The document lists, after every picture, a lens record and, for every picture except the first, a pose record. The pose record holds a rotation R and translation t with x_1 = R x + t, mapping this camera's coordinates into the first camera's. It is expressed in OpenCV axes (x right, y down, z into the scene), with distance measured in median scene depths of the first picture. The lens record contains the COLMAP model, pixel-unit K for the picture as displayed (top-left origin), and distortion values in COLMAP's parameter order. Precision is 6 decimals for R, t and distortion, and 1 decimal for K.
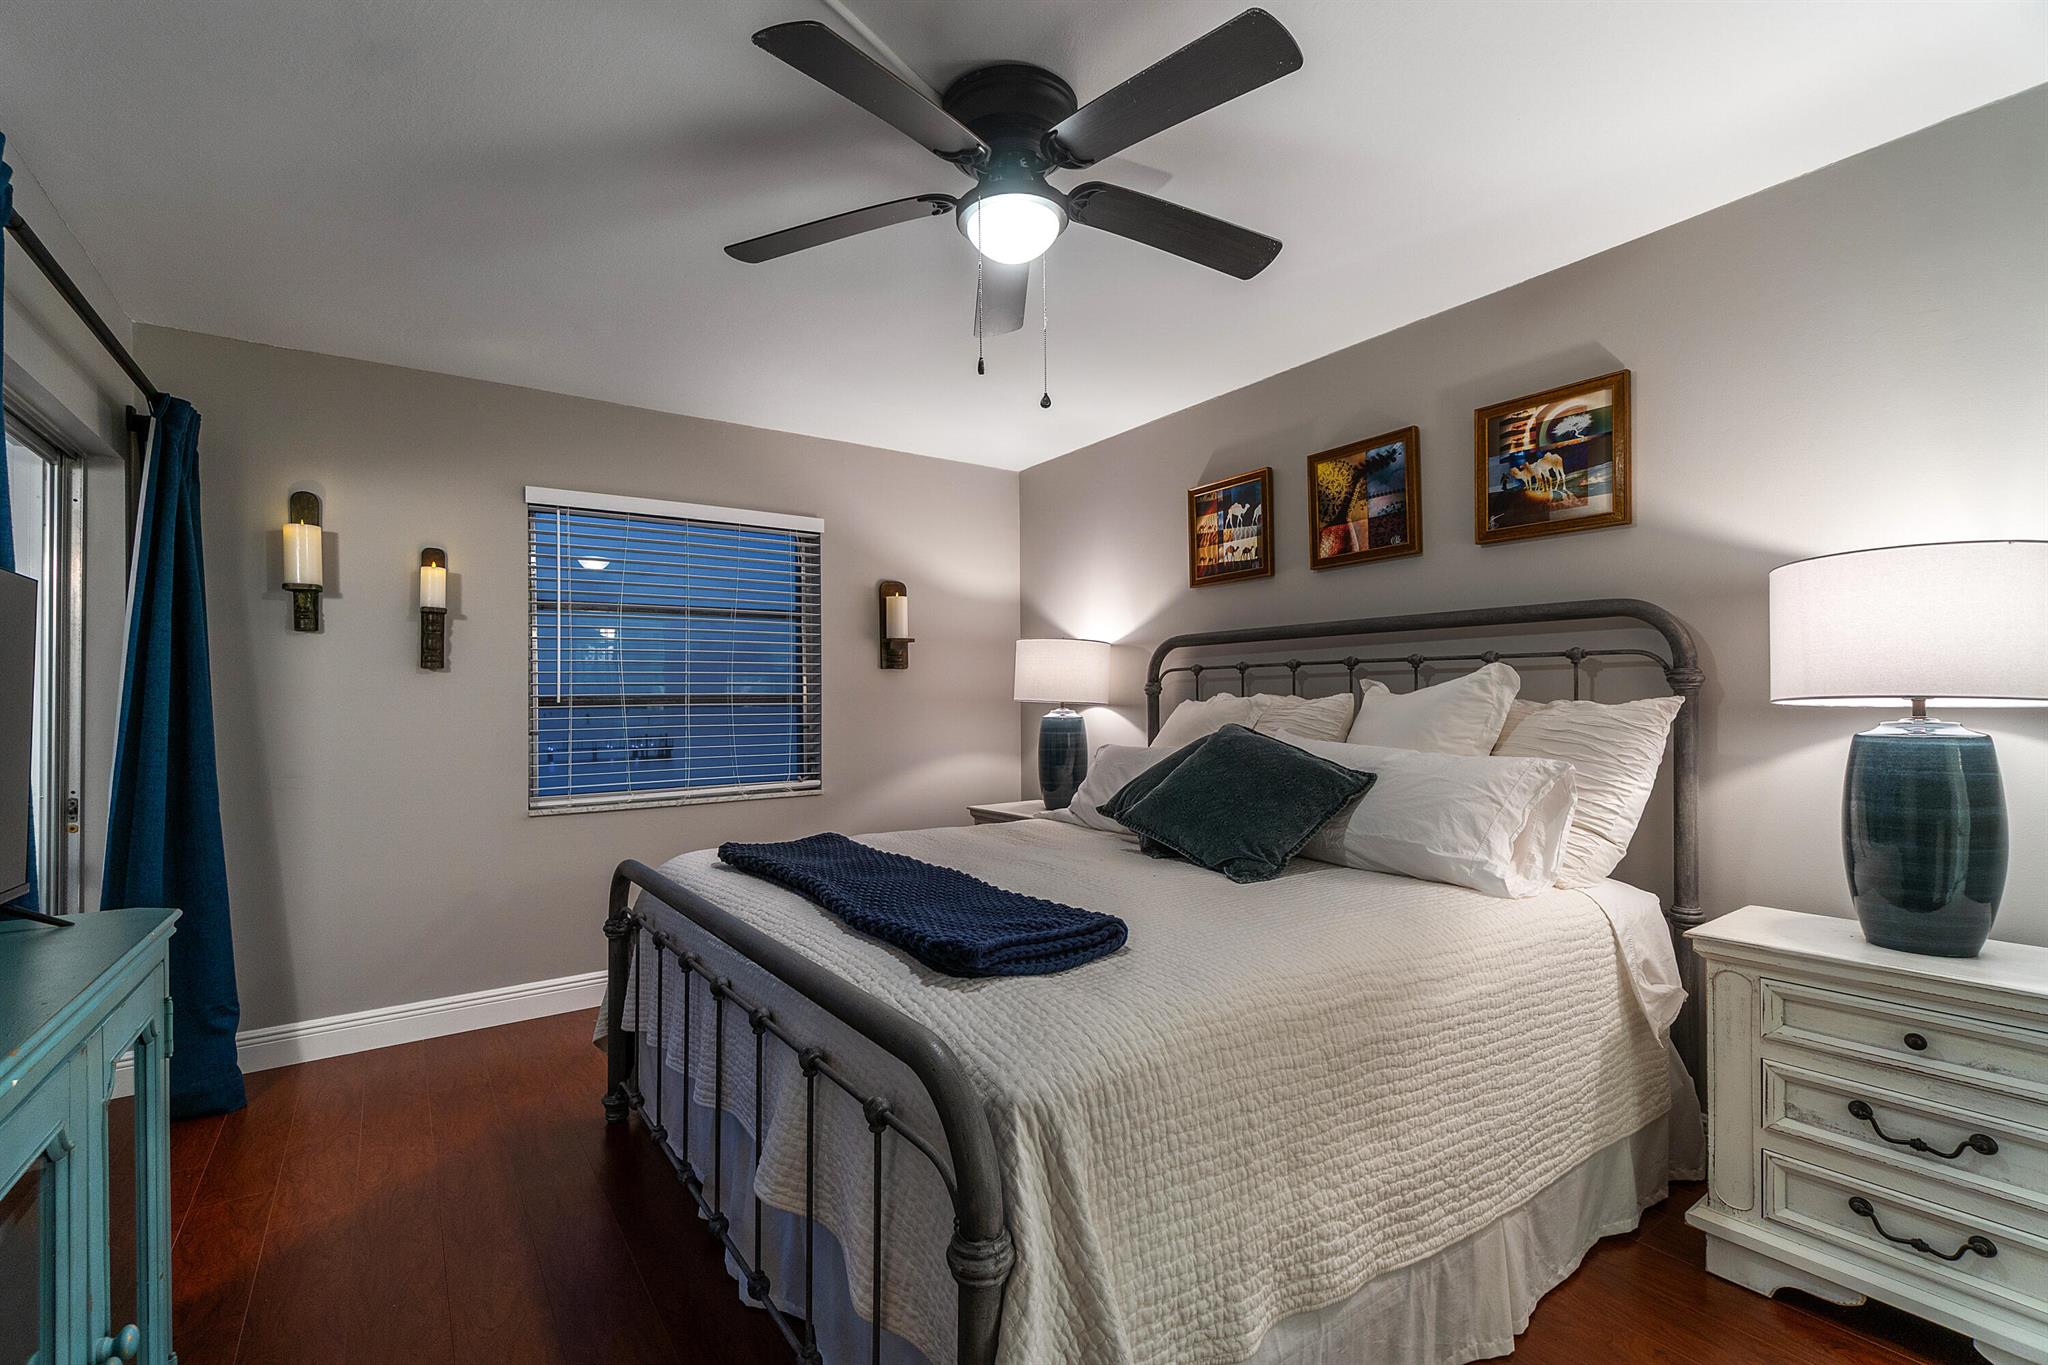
lens RADIAL K [[975.6, 0, 981.9], [0, 975.6, 696.3], [0, 0, 1]] dist [0.000252, -0.000114]
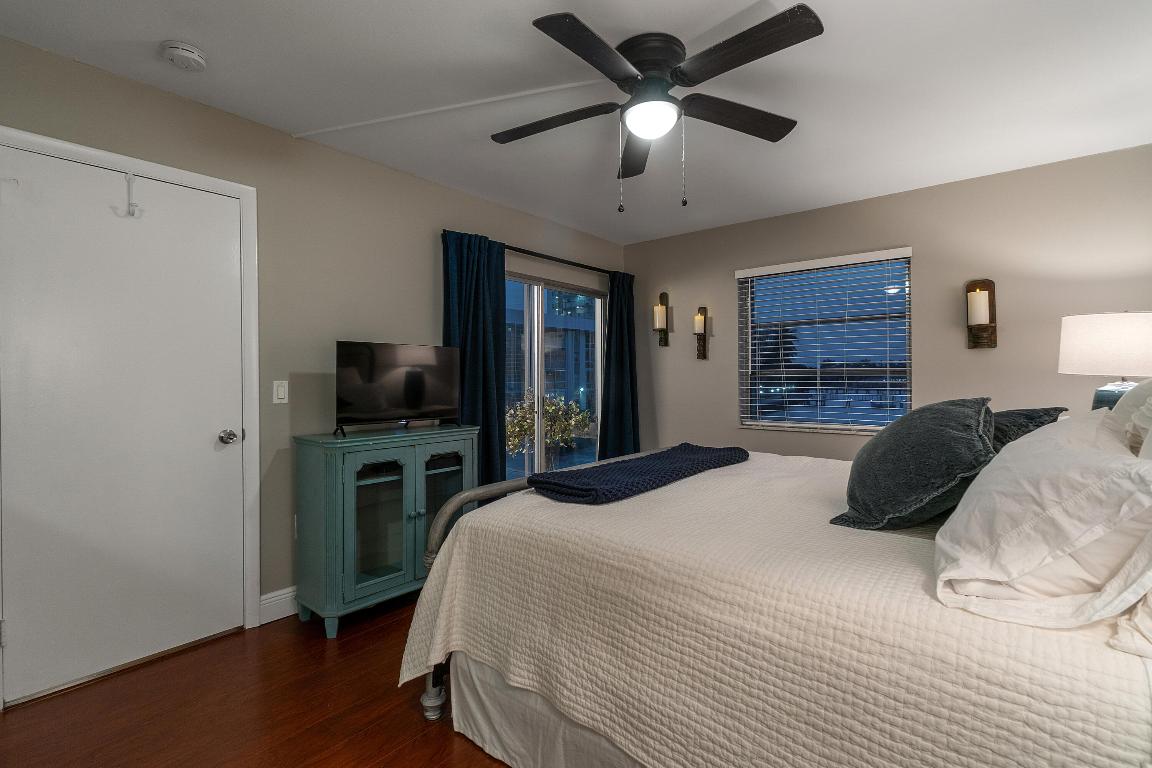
lens RADIAL K [[548.8, 0, 552.3], [0, 548.8, 391.7], [0, 0, 1]] dist [0.000252, -0.000114]
pose [[0.206977, 0.035230, -0.977711, 0.689301], [0.005601, 0.999292, 0.037193, -0.001970], [0.978330, -0.013175, 0.206633, 0.406523]]
